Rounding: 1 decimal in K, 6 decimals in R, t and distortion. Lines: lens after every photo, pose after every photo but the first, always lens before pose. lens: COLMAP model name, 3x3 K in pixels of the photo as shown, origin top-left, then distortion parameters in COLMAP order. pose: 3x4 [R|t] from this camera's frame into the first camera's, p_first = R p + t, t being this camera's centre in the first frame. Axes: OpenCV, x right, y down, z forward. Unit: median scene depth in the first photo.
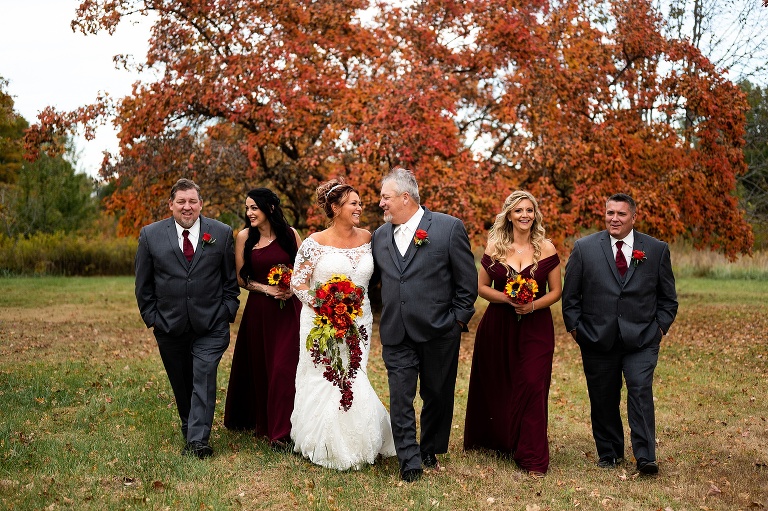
lens RADIAL K [[1080.3, 0, 407.5], [0, 1080.3, 241.1], [0, 0, 1]] dist [-0.004204, -0.060875]
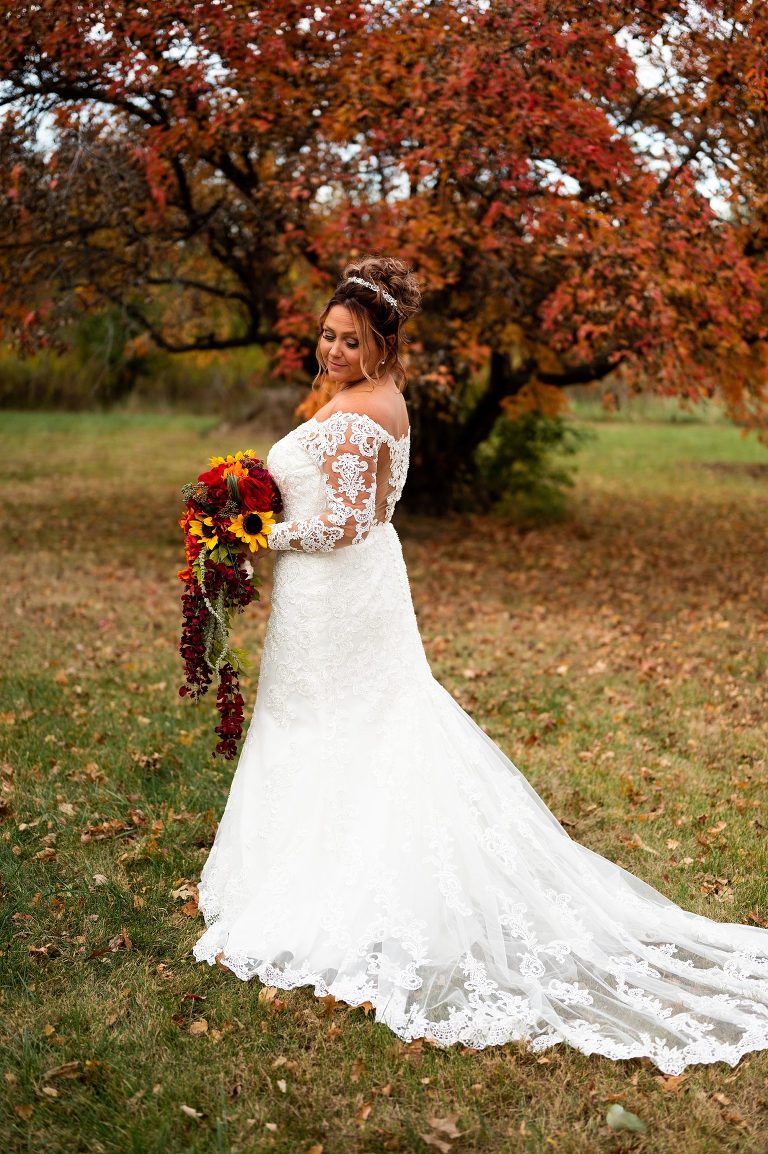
lens RADIAL K [[1579.1, 0, 384.0], [0, 1579.1, 577.0], [0, 0, 1]] dist [-0.003150, -0.051973]
pose [[0.999626, 0.025004, -0.011102, -0.034837], [-0.023191, 0.989746, 0.140947, -0.008491], [0.014512, -0.140637, 0.989955, 0.298634]]
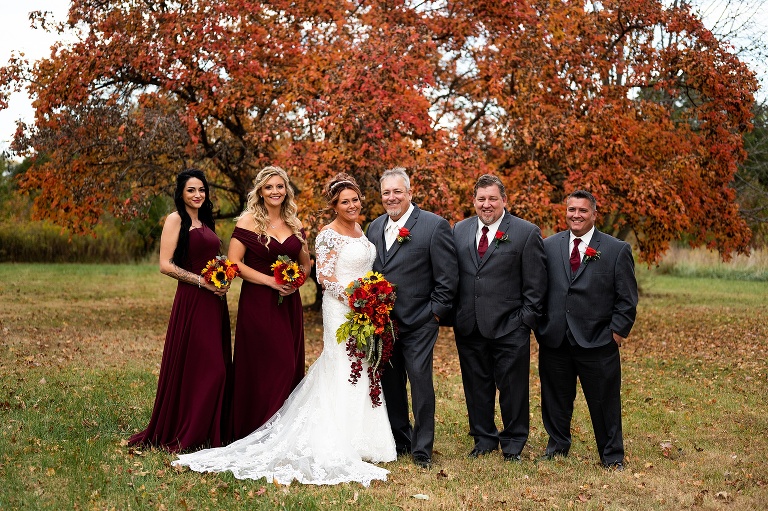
lens RADIAL K [[1114.9, 0, 384.0], [0, 1114.9, 255.5], [0, 0, 1]] dist [-0.012414, -0.012833]
pose [[0.998847, 0.016997, 0.044887, -0.026647], [-0.018033, 0.999578, 0.022786, -0.001424], [-0.044481, -0.023569, 0.998732, 0.095878]]
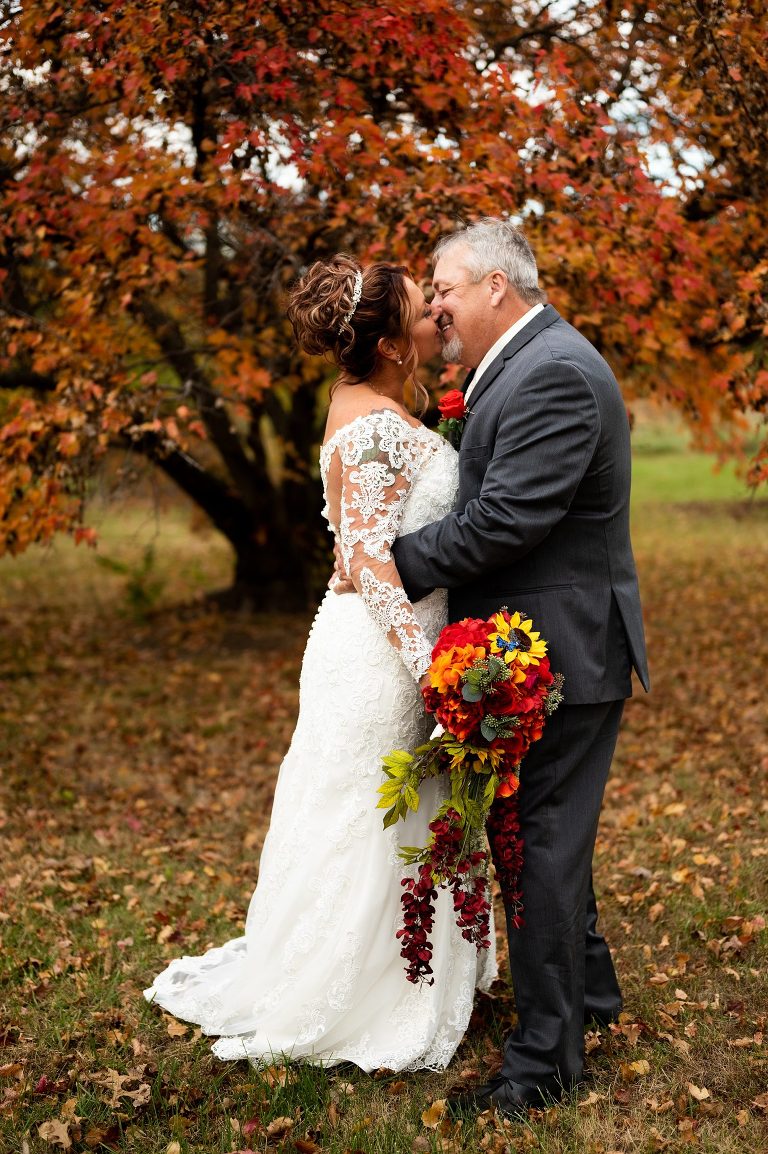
lens RADIAL K [[1623.2, 0, 384.0], [0, 1623.2, 577.0], [0, 0, 1]] dist [-0.004204, -0.060875]
pose [[0.999303, -0.036793, -0.006269, 0.019608], [0.037265, 0.992964, 0.112400, -0.005581], [0.002089, -0.112556, 0.993643, 0.507052]]
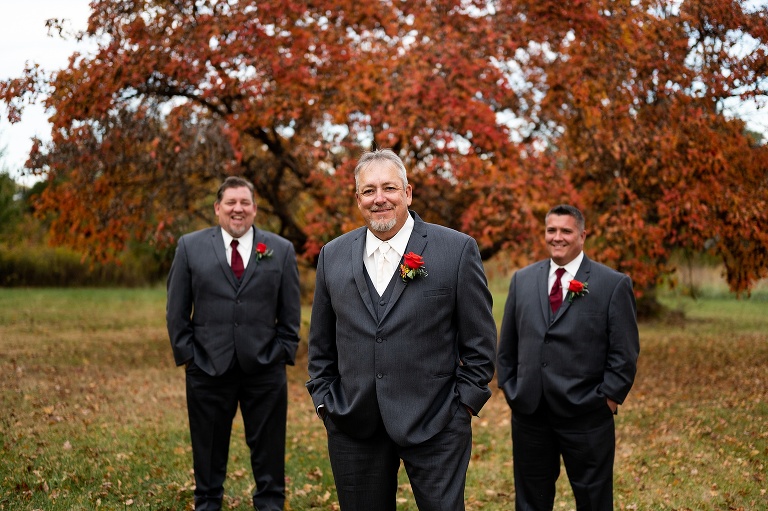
lens RADIAL K [[1067.2, 0, 397.0], [0, 1067.2, 259.0], [0, 0, 1]] dist [0.006451, -0.048207]
pose [[0.998104, 0.014209, 0.059887, -0.064556], [-0.014714, 0.999860, 0.008001, -0.005045], [-0.059765, -0.008867, 0.998173, 0.217538]]
